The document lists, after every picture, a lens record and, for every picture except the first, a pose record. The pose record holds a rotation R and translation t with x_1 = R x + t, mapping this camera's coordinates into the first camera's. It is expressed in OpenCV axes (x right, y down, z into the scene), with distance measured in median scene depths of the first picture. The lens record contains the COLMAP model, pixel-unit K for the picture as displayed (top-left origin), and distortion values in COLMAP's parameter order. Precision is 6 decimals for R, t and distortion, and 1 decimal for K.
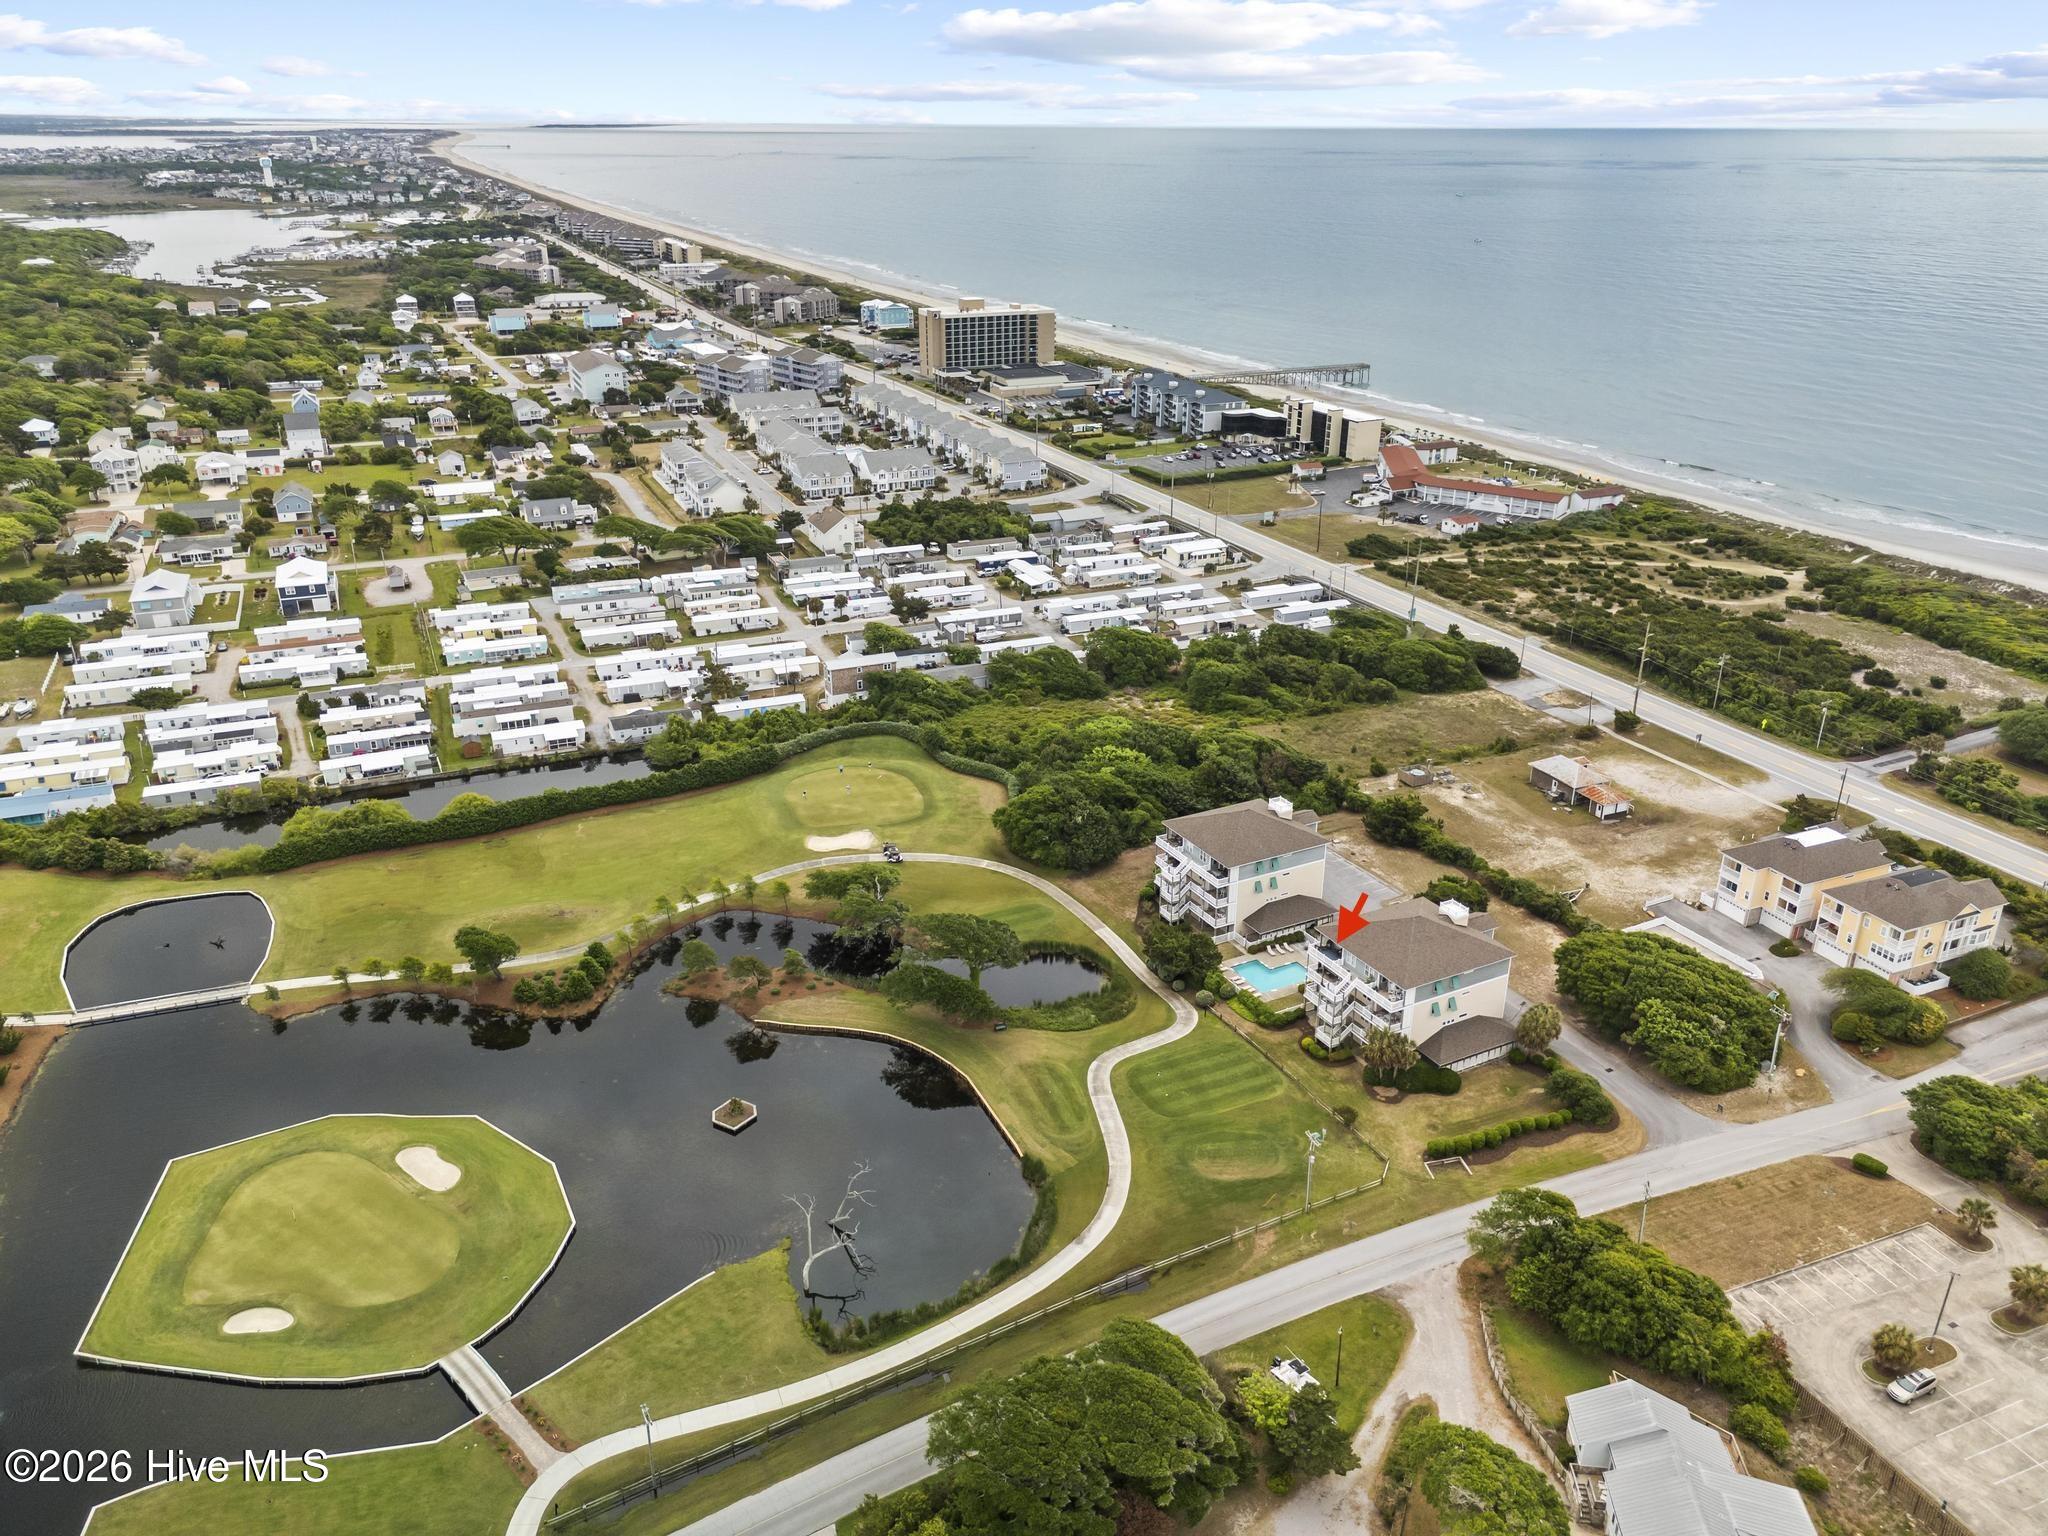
lens RADIAL K [[1500.6, 0, 1030.0], [0, 1500.6, 778.8], [0, 0, 1]] dist [0.062448, -0.058593]
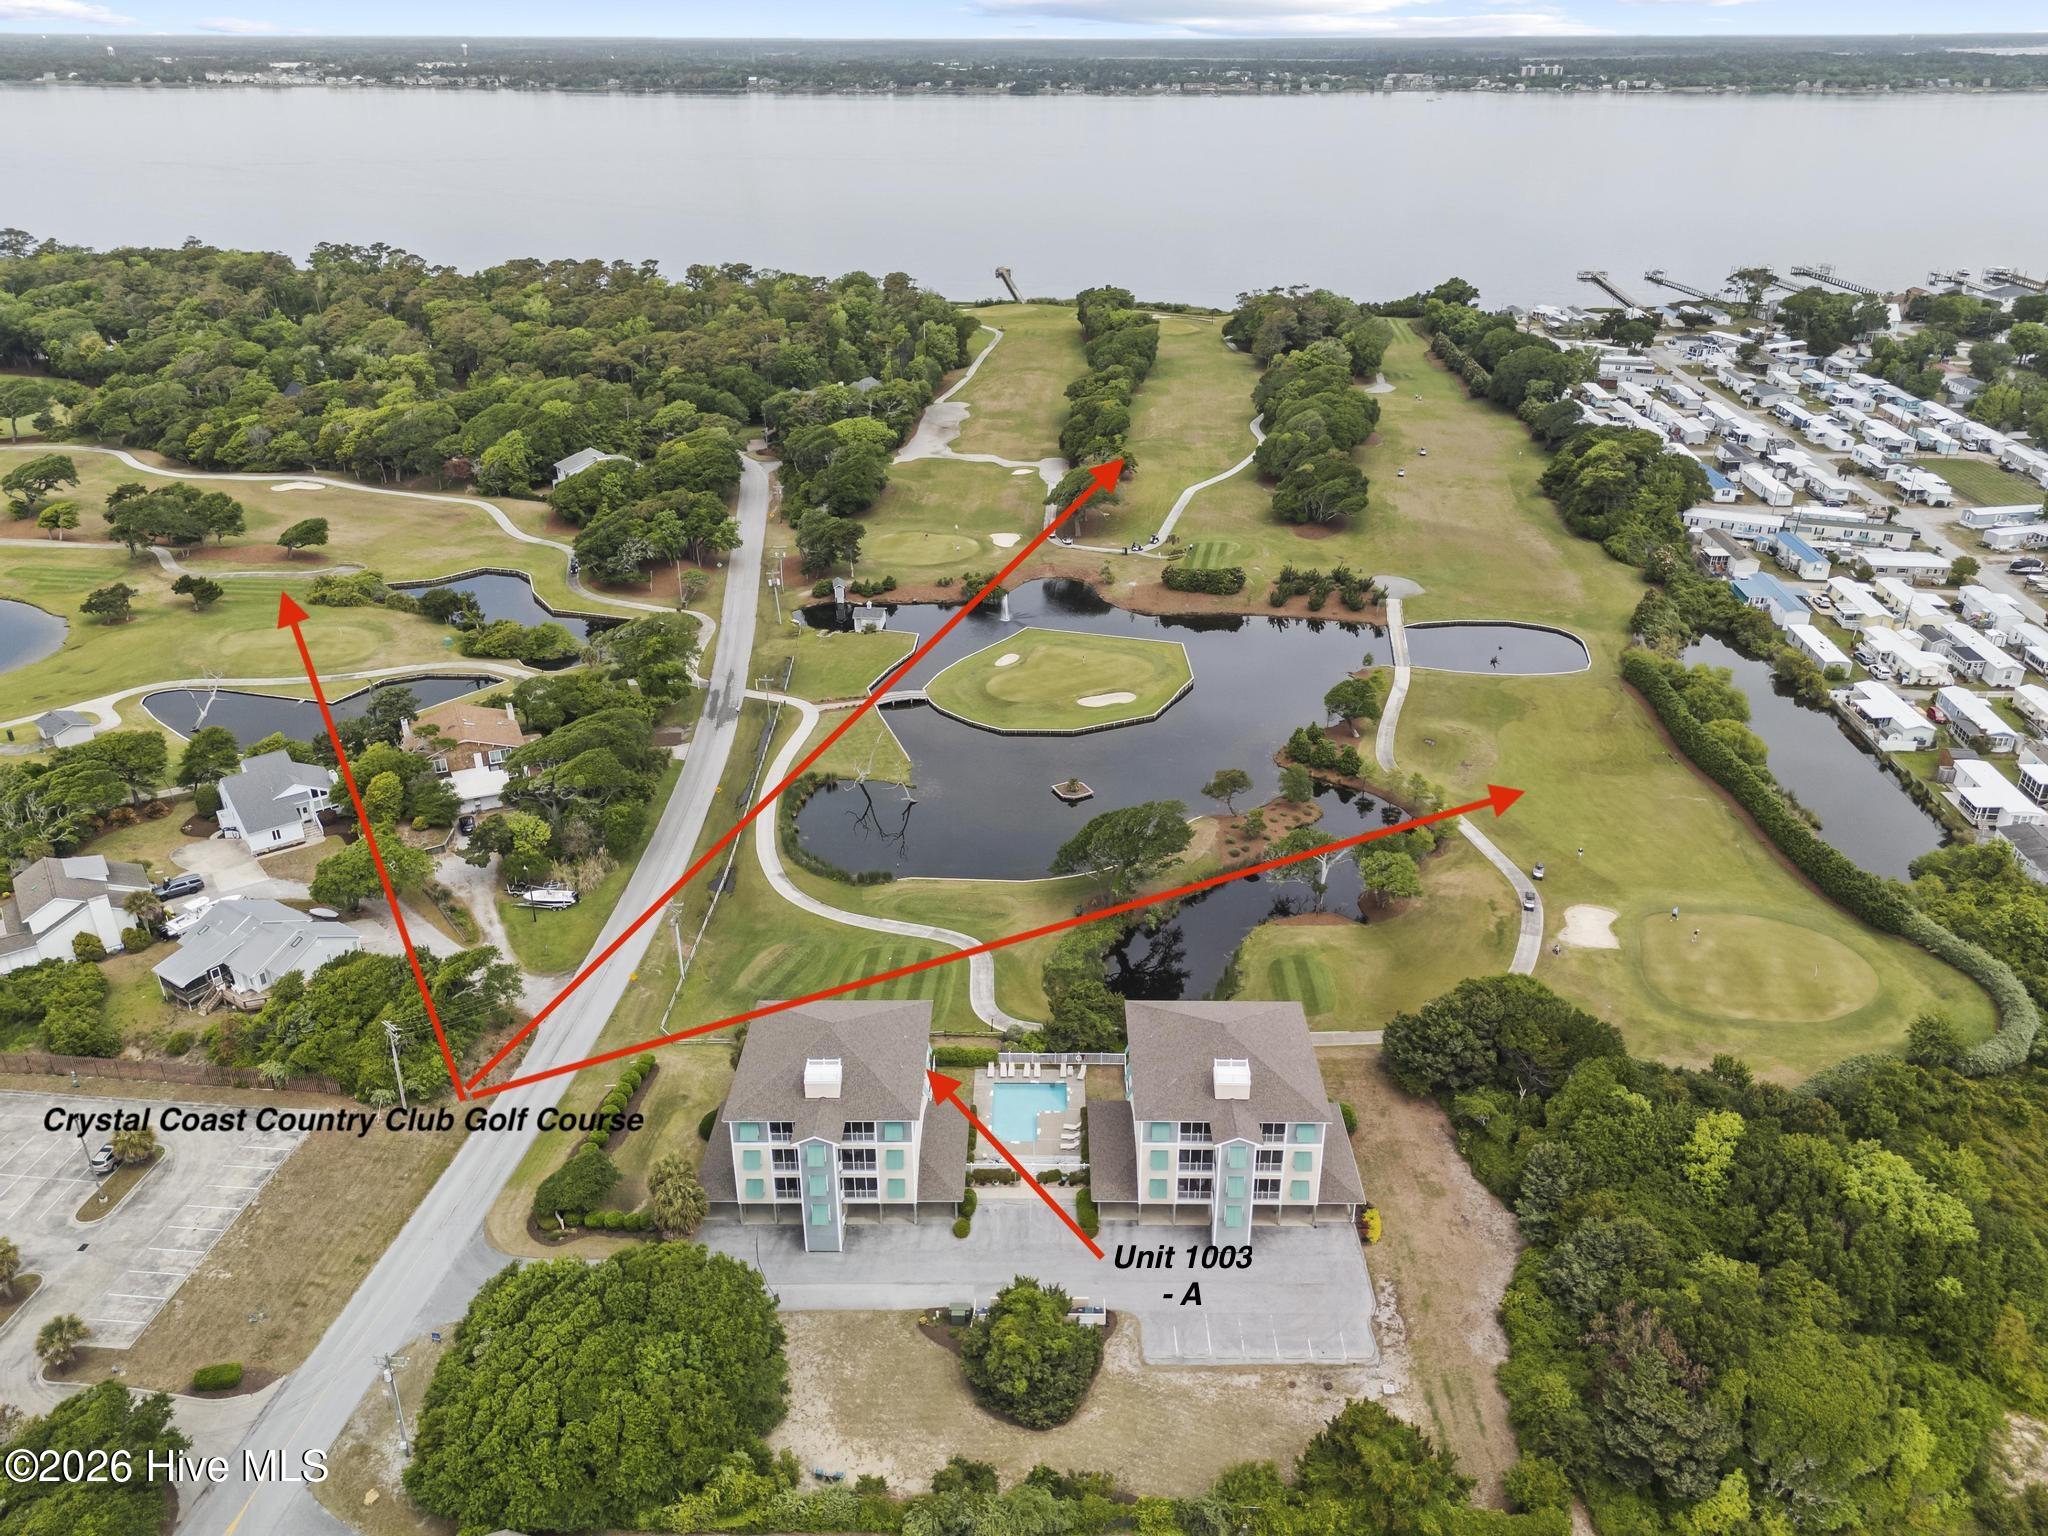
lens RADIAL K [[1487.2, 0, 1028.6], [0, 1487.2, 777.9], [0, 0, 1]] dist [0.091708, -0.110840]
pose [[-0.475624, 0.386660, -0.790111, 0.402874], [-0.353141, 0.738722, 0.574092, -0.244464], [0.805651, 0.552073, -0.214808, 0.637185]]
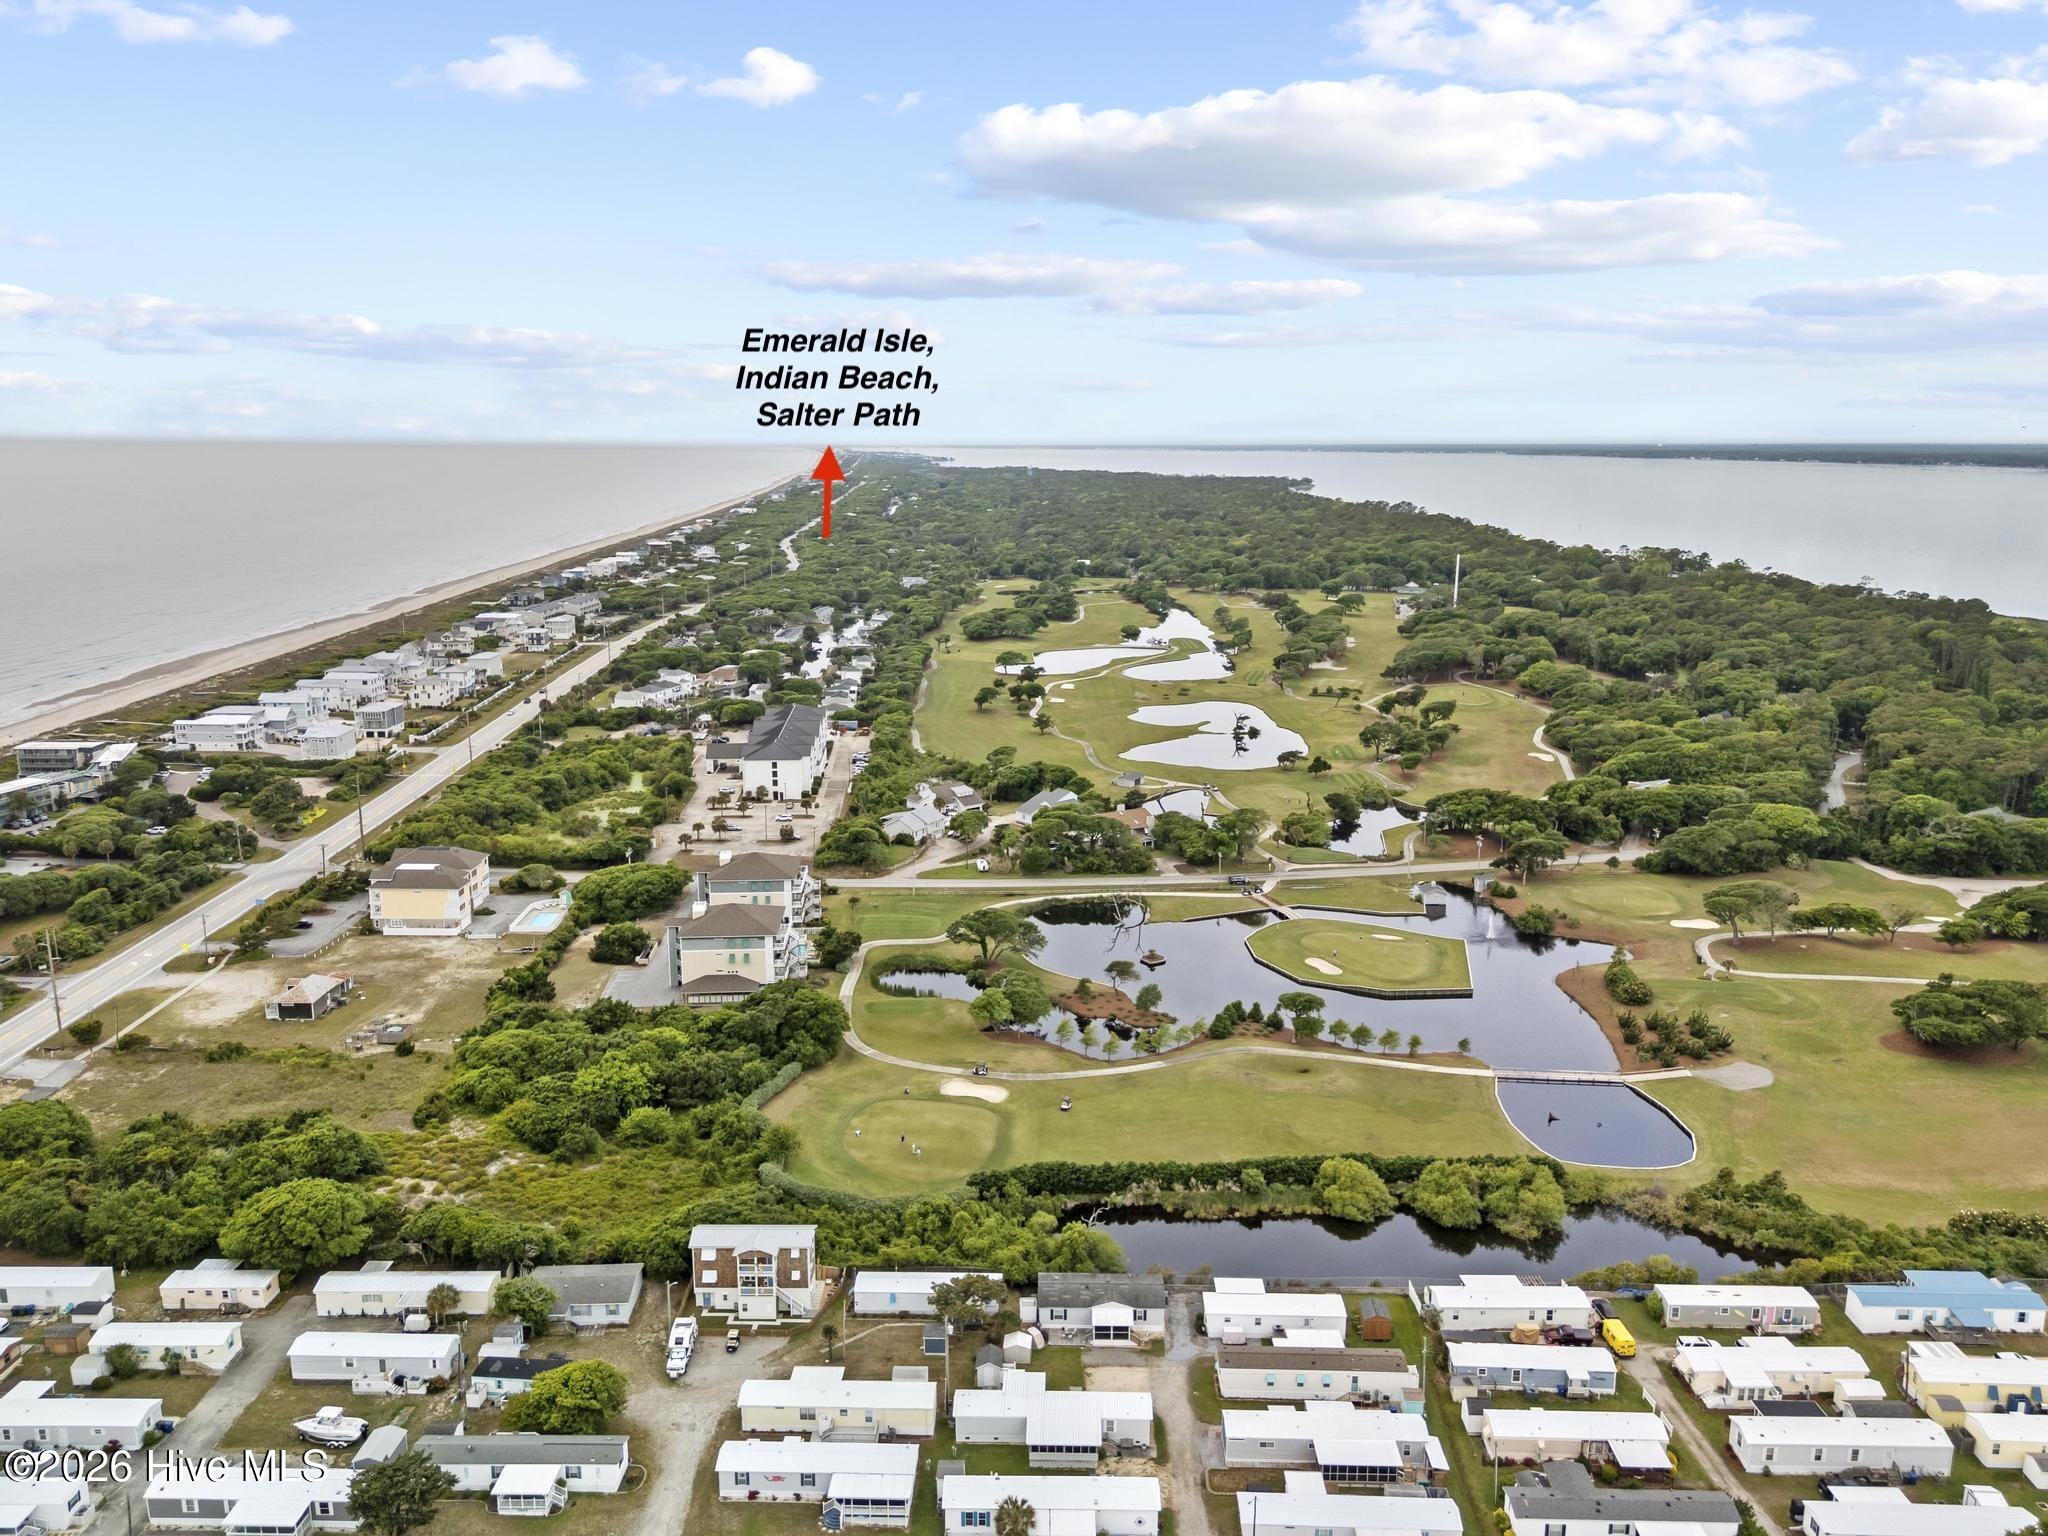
lens RADIAL K [[1493.6, 0, 1022.3], [0, 1493.6, 774.0], [0, 0, 1]] dist [0.077918, -0.073859]
pose [[-0.907618, -0.094097, 0.409116, -0.380699], [0.164775, 0.816492, 0.553344, -0.471607], [-0.386108, 0.569637, -0.725558, 1.124164]]
